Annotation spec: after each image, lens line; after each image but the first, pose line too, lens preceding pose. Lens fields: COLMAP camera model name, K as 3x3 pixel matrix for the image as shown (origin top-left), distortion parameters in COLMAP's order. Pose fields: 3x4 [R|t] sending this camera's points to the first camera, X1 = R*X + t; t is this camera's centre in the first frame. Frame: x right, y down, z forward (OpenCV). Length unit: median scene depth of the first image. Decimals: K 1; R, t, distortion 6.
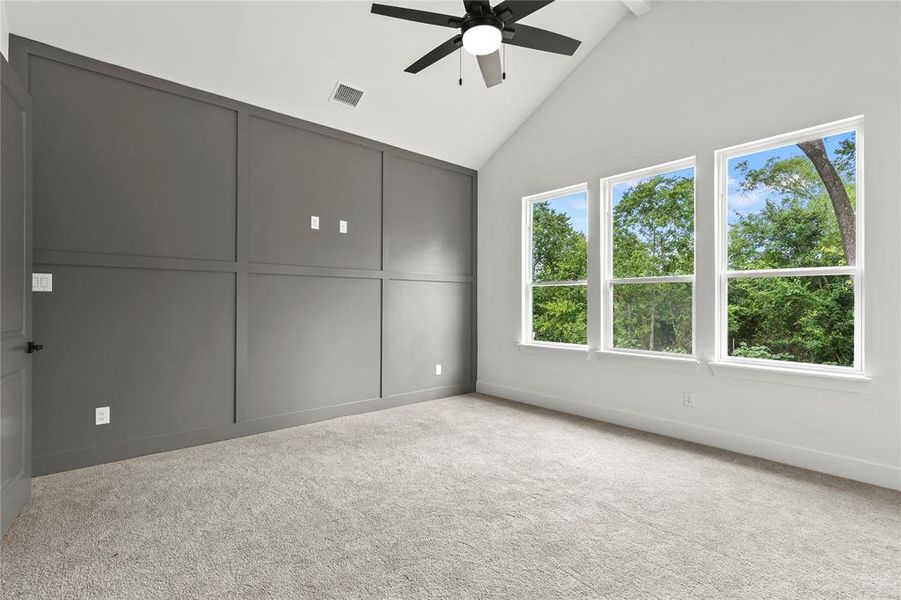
lens RADIAL K [[414.4, 0, 456.1], [0, 414.4, 300.5], [0, 0, 1]] dist [-0.001441, 0.000909]
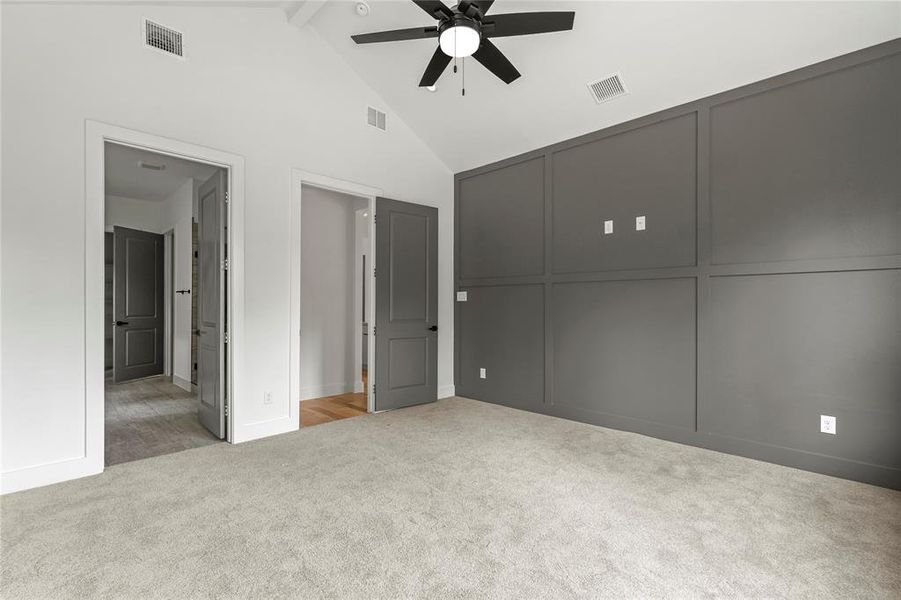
lens RADIAL K [[414.4, 0, 447.2], [0, 414.4, 305.2], [0, 0, 1]] dist [-0.001441, 0.000909]
pose [[0.072429, -0.003458, -0.997368, 0.648999], [0.001225, 0.999994, -0.003378, 0.002669], [0.997373, -0.000977, 0.072433, 0.561990]]
